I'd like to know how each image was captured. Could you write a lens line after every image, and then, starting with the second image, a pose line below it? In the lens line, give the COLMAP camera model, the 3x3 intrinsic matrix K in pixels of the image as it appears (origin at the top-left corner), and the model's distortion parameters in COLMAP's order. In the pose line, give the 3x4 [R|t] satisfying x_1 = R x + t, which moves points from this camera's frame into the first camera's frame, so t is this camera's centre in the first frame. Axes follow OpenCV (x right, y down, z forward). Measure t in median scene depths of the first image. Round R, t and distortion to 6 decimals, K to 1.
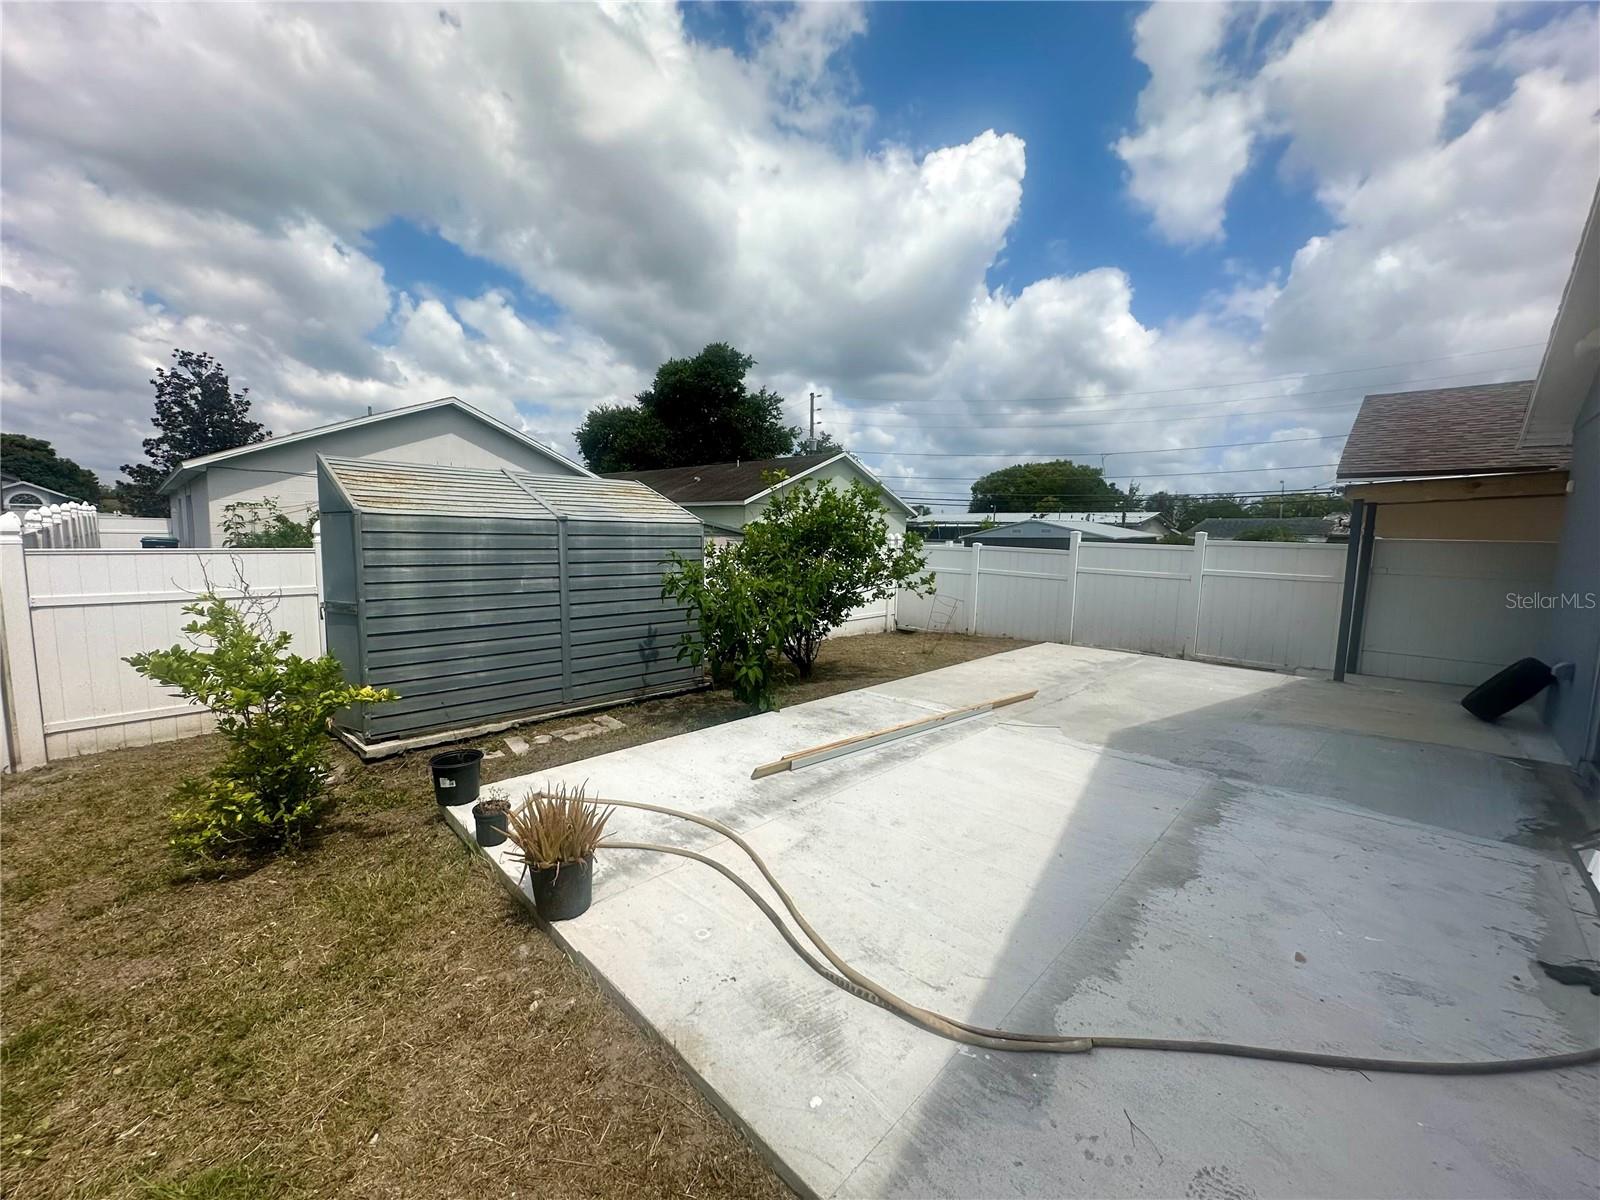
lens RADIAL K [[637.9, 0, 803.4], [0, 637.9, 600.2], [0, 0, 1]] dist [0.000917, -0.000025]
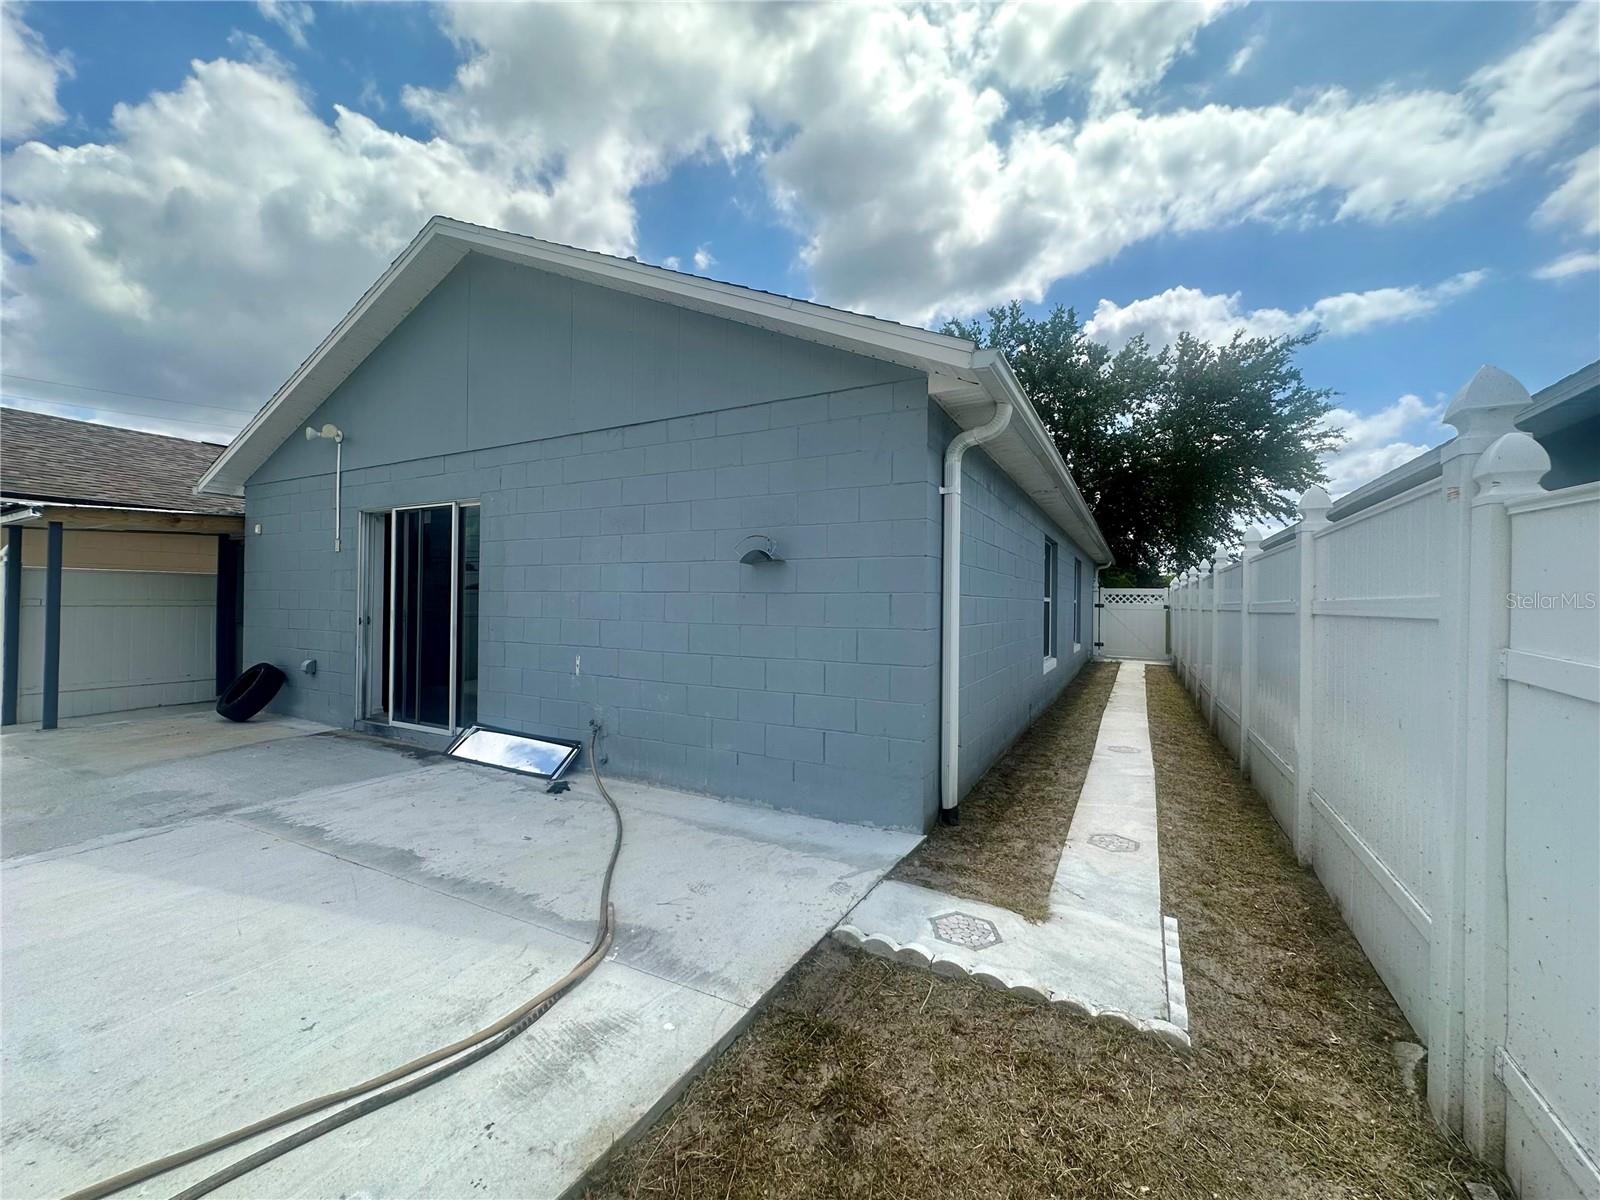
lens RADIAL K [[637.9, 0, 803.4], [0, 637.9, 599.6], [0, 0, 1]] dist [0.000917, -0.000025]
pose [[-0.279024, -0.021639, 0.960040, -0.880342], [0.079664, 0.995778, 0.045598, -0.019550], [-0.956974, 0.089203, -0.276123, 0.775429]]
